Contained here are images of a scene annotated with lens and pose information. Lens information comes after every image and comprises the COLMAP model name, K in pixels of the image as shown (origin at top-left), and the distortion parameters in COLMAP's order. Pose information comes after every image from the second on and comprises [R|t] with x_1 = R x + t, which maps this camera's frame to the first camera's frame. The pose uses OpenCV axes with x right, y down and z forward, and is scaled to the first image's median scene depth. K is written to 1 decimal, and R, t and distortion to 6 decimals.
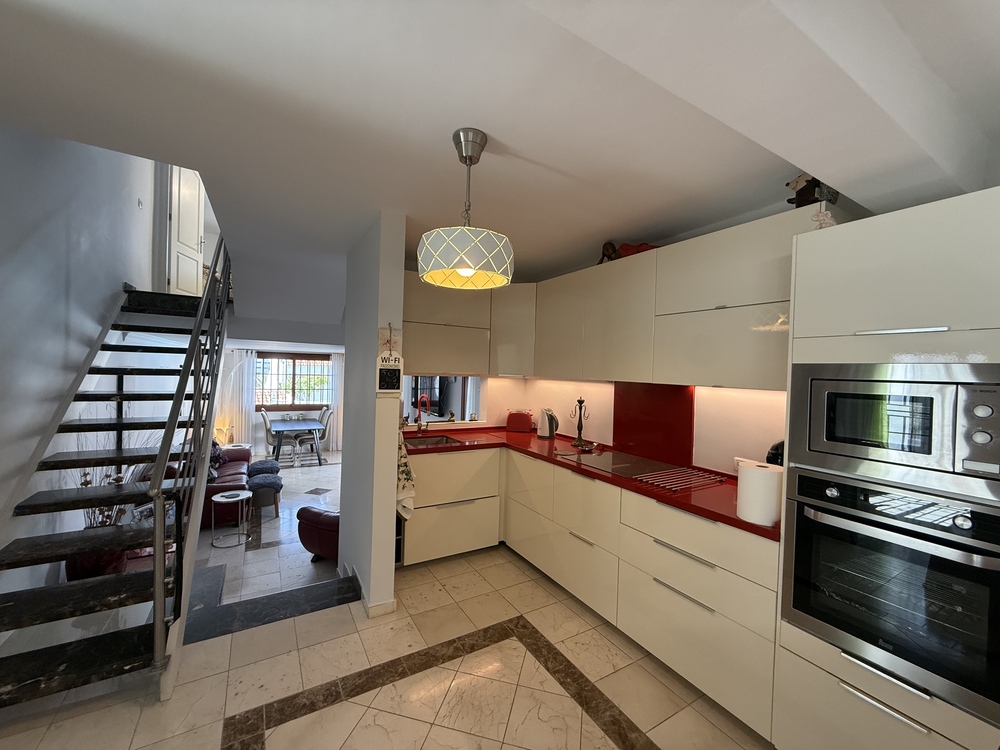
lens RADIAL K [[398.4, 0, 496.3], [0, 398.4, 374.3], [0, 0, 1]] dist [-0.000803, 0.000107]
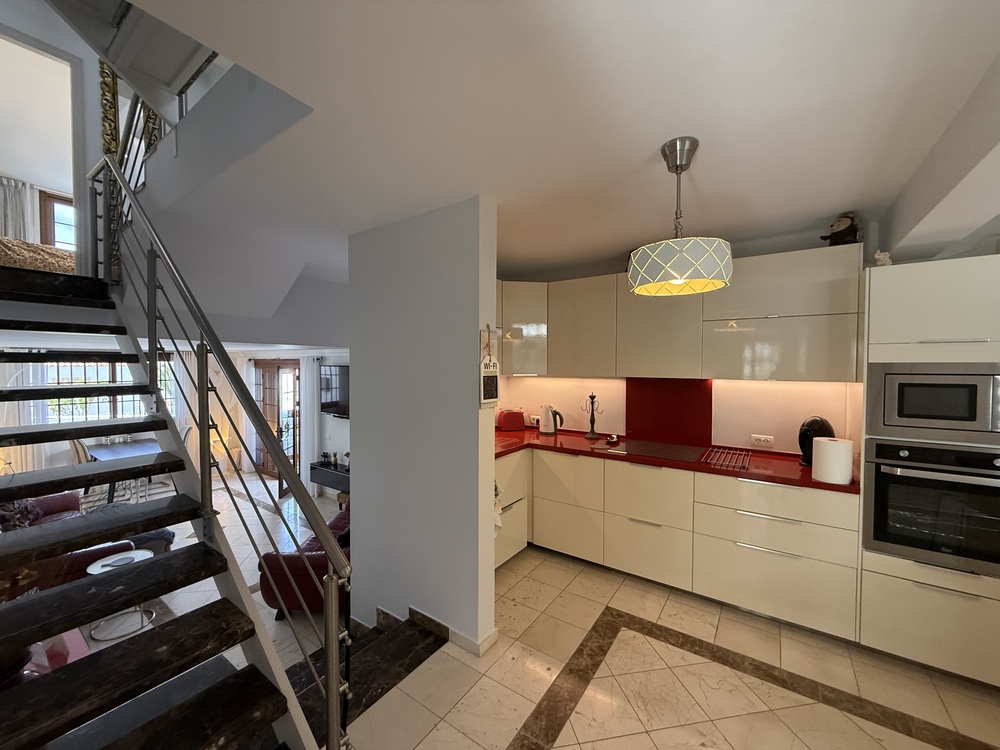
lens RADIAL K [[398.4, 0, 496.3], [0, 398.4, 374.3], [0, 0, 1]] dist [-0.000803, 0.000107]
pose [[0.911437, -0.040485, 0.409444, -0.588219], [0.031559, 0.999094, 0.028536, -0.040076], [-0.410228, -0.013087, 0.911889, 0.170627]]
